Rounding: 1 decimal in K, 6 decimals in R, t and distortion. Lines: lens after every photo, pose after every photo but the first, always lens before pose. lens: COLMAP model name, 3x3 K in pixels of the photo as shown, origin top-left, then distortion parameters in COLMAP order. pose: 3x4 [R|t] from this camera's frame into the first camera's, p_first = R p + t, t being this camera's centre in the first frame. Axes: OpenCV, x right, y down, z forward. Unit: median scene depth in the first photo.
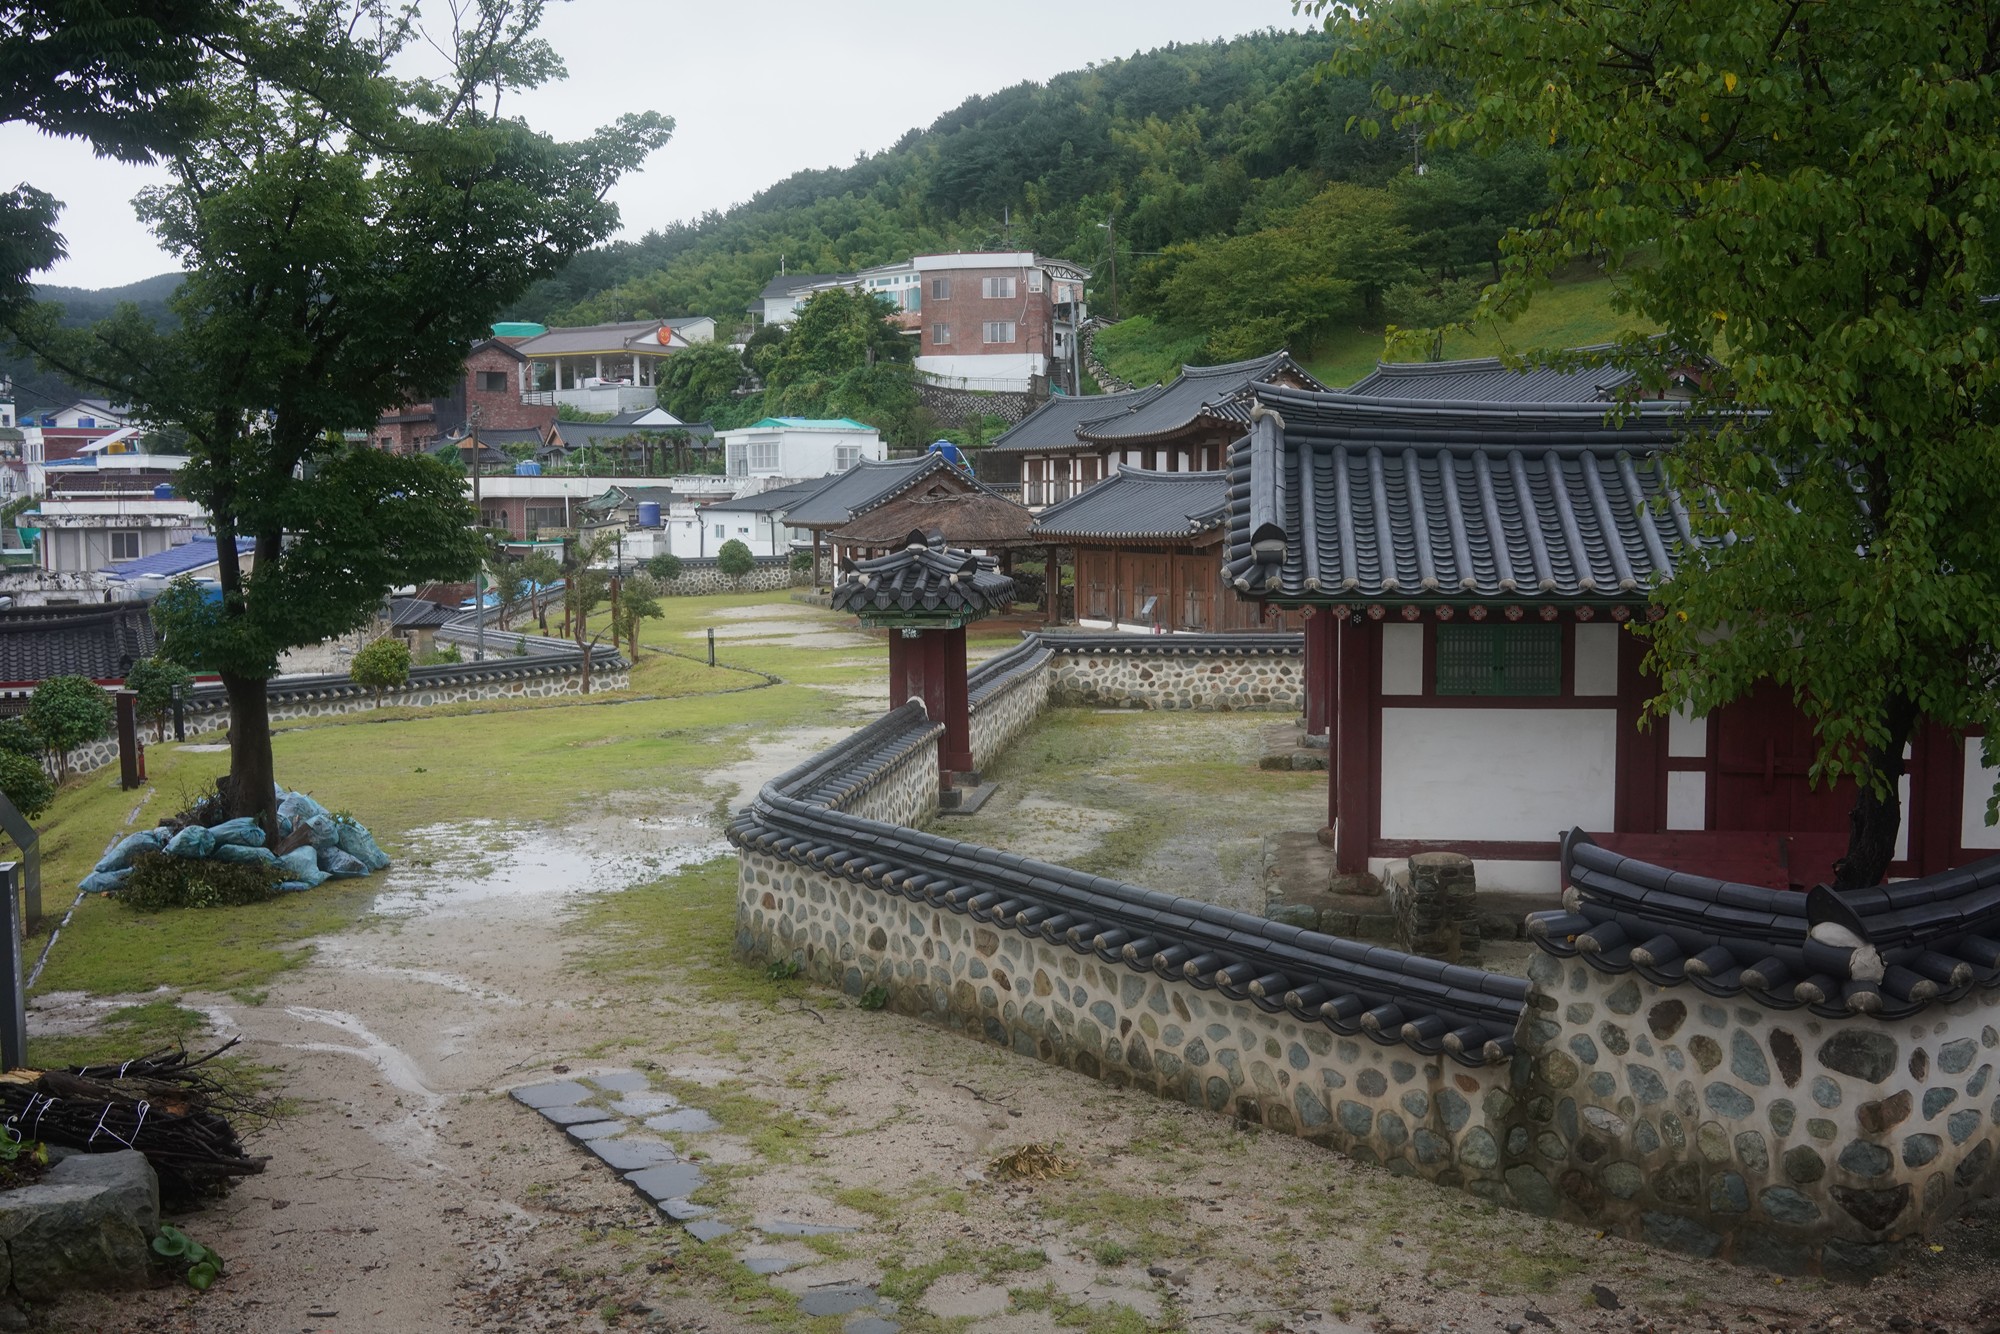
lens RADIAL K [[2050.2, 0, 996.3], [0, 2050.2, 667.5], [0, 0, 1]] dist [-0.043193, 0.000000]
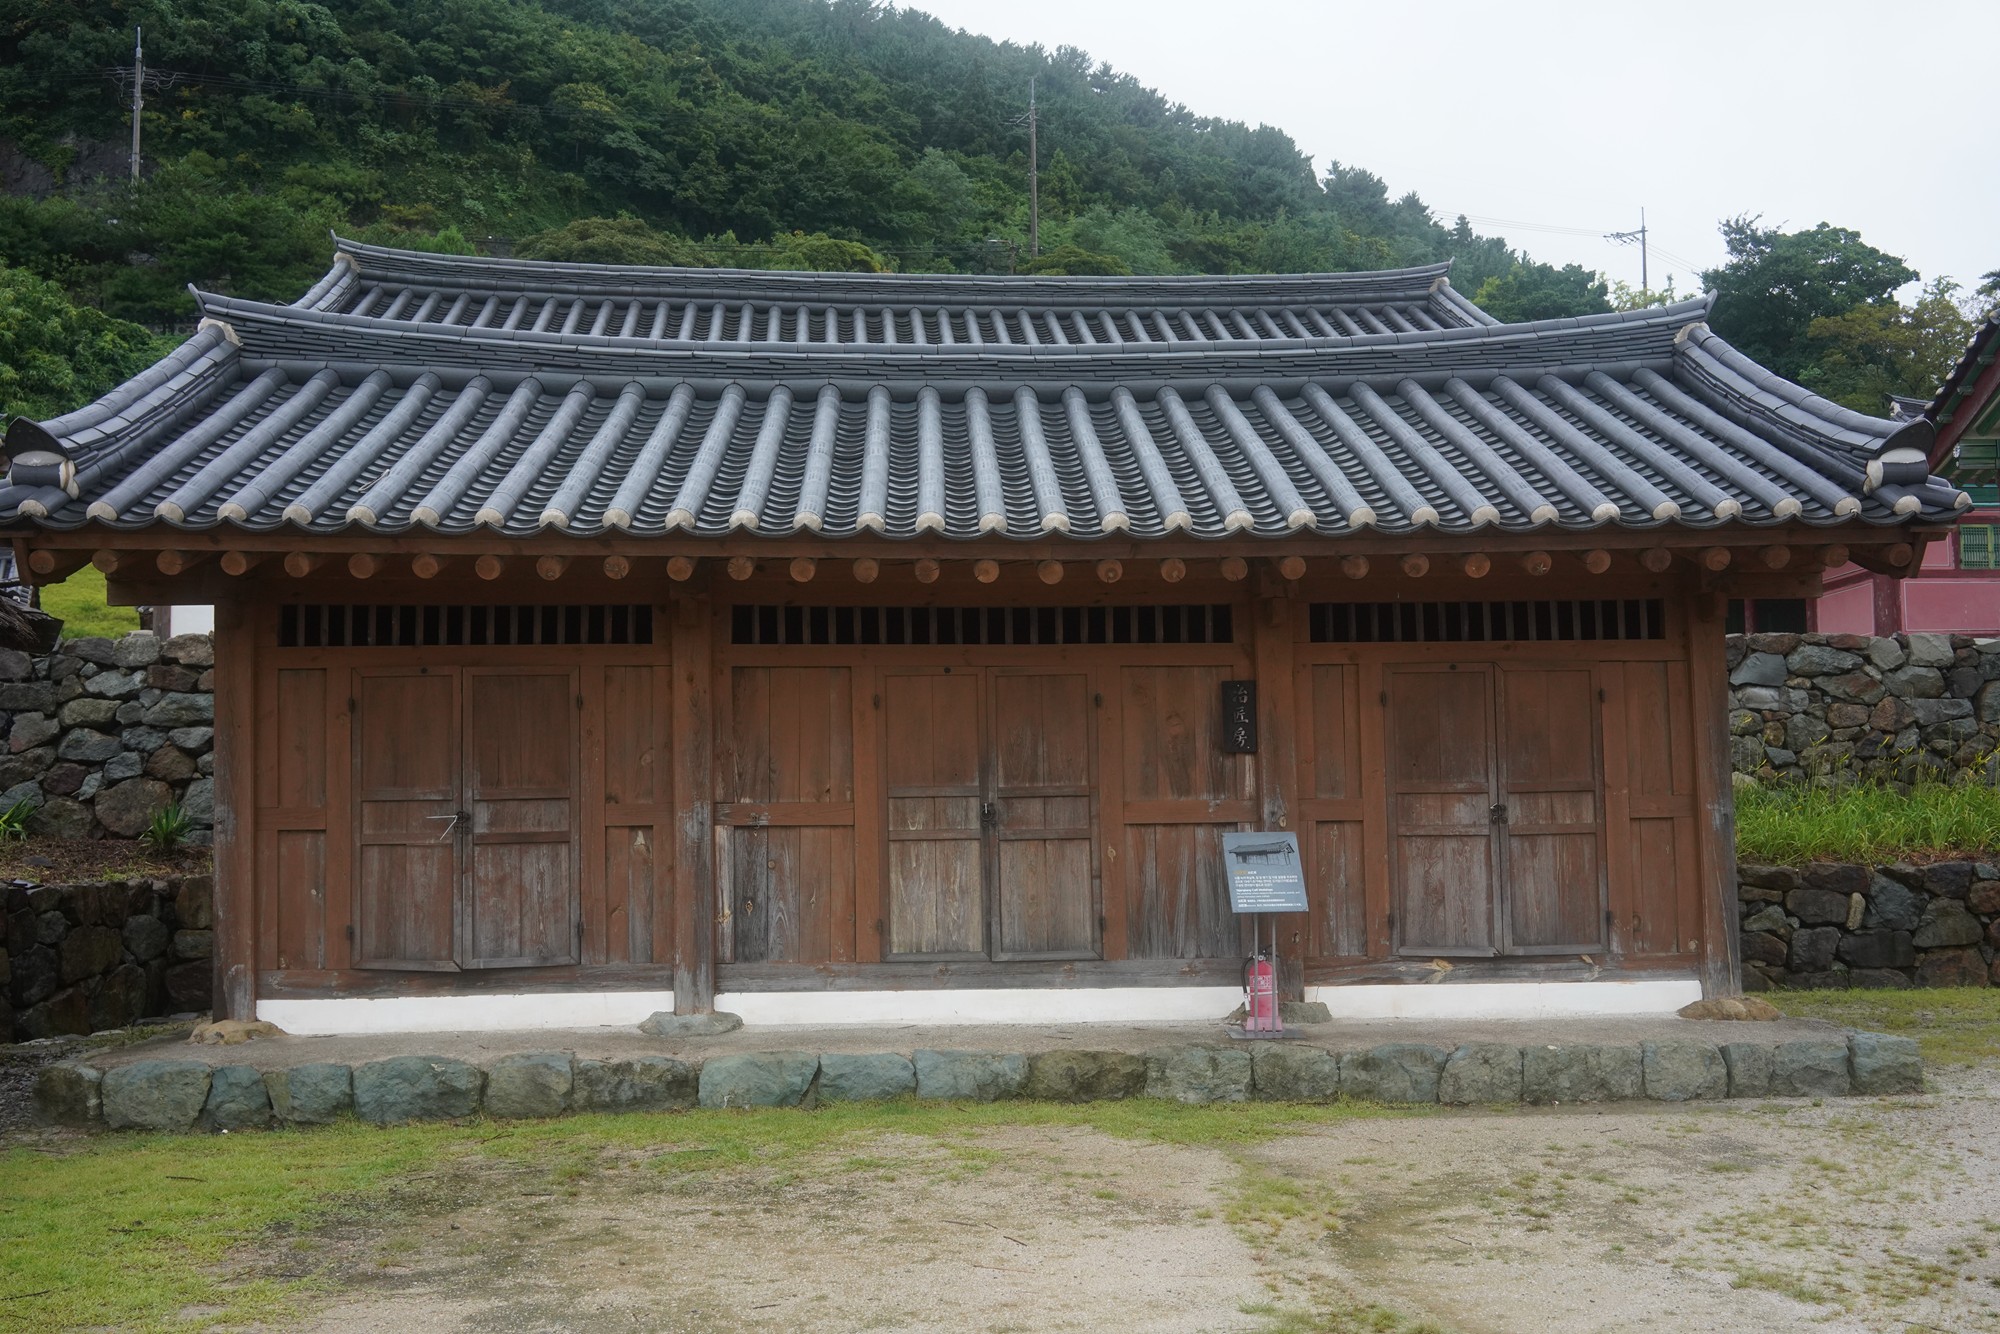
lens RADIAL K [[2050.2, 0, 999.5], [0, 2050.2, 670.7], [0, 0, 1]] dist [-0.043193, 0.000000]
pose [[0.323458, 0.075199, 0.943250, -0.053349], [0.087389, 0.990203, -0.108910, -0.012143], [-0.942198, 0.117657, 0.313718, 0.382440]]
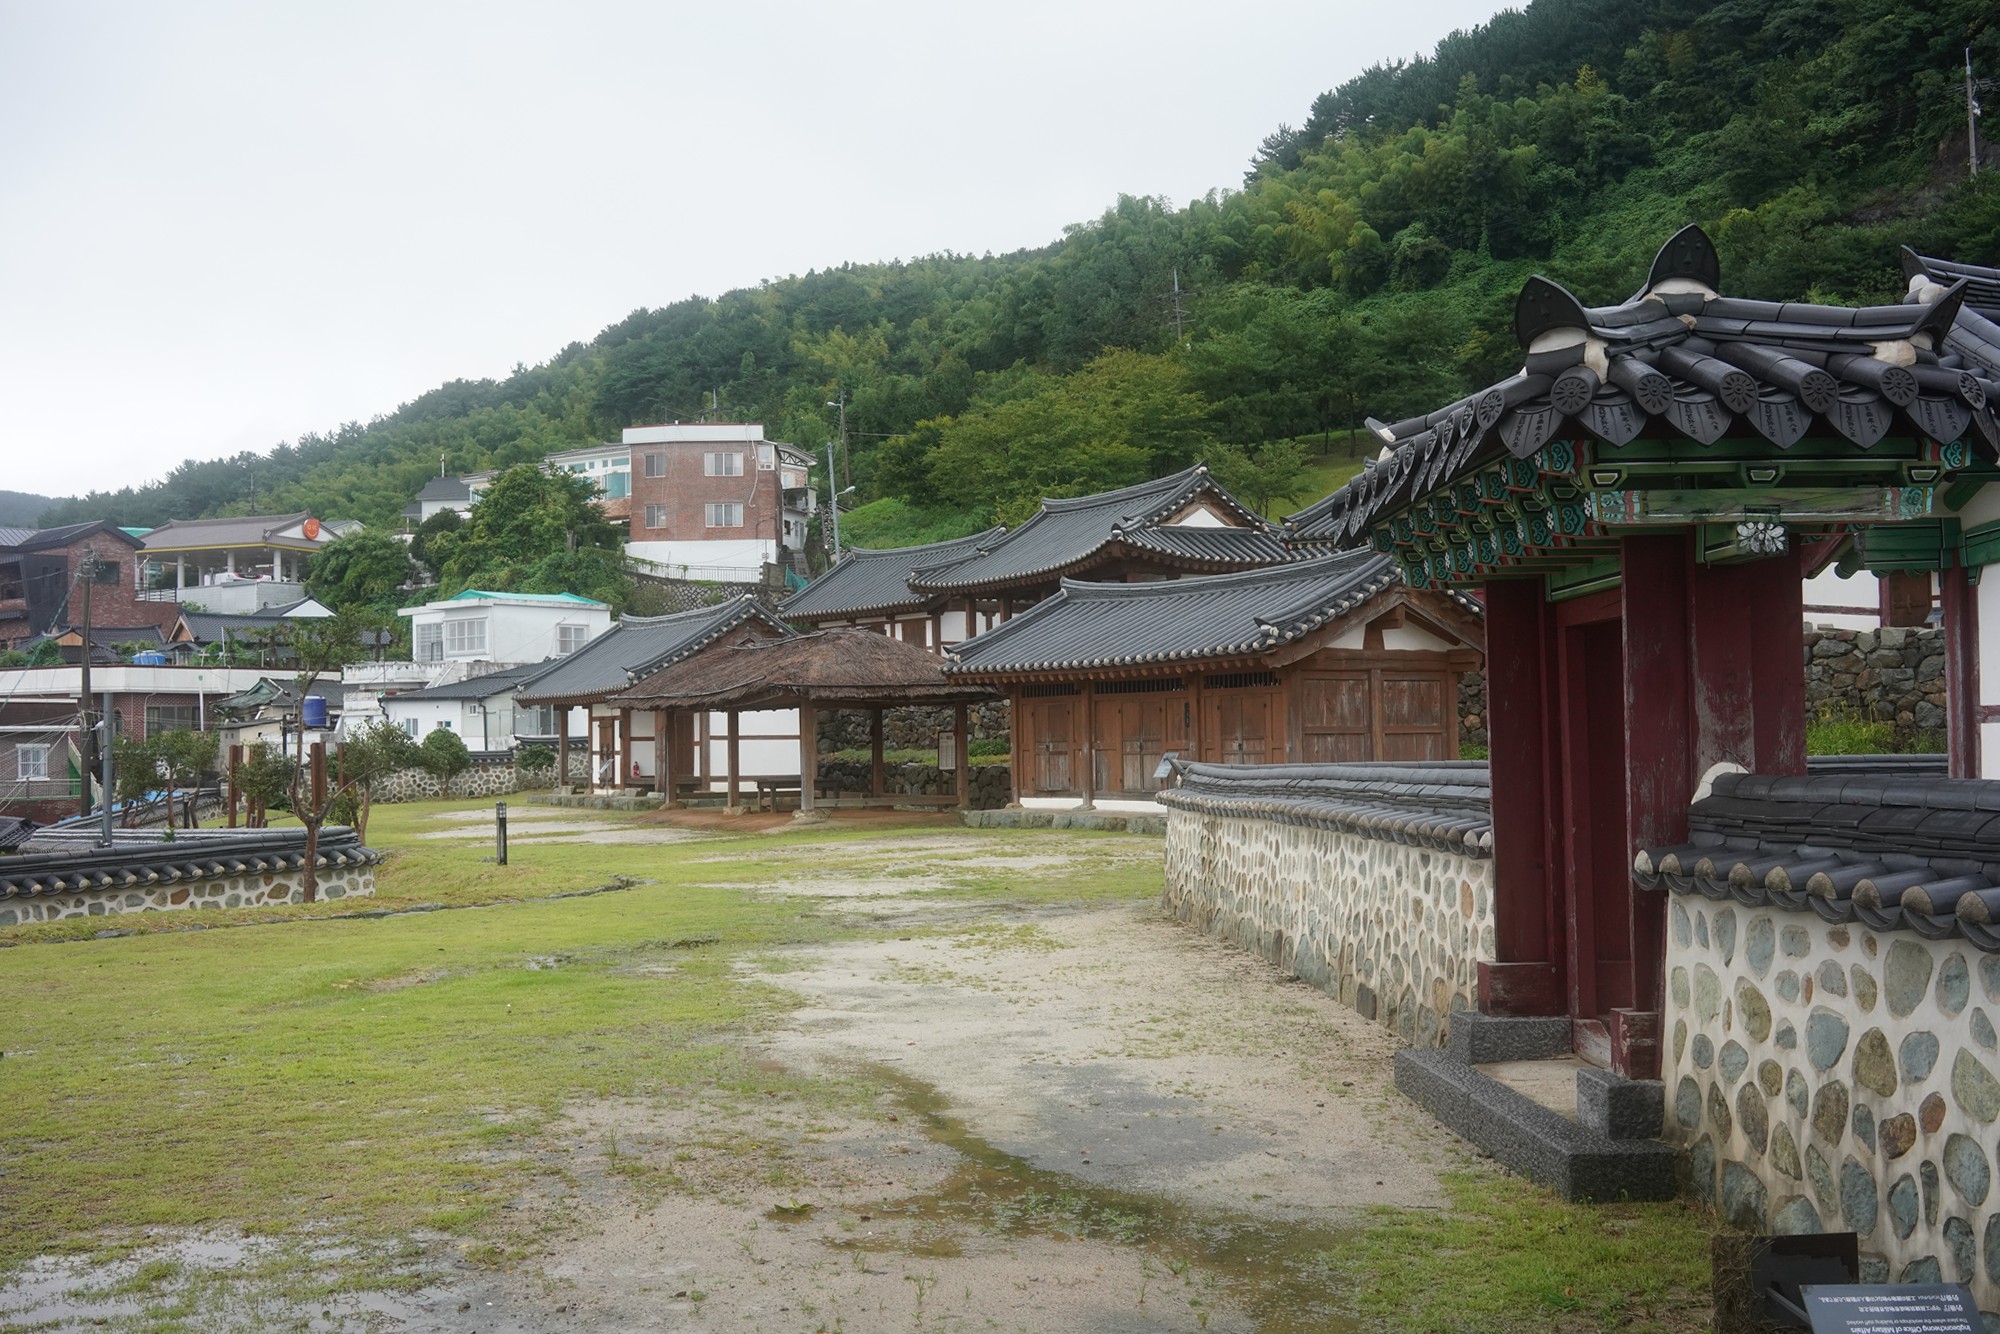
lens RADIAL K [[2050.2, 0, 1008.7], [0, 2050.2, 656.6], [0, 0, 1]] dist [-0.043193, 0.000000]
pose [[0.982736, 0.001798, 0.185004, -0.039821], [0.021916, 0.991781, -0.126058, 0.006988], [-0.183710, 0.127936, 0.974619, 0.142147]]
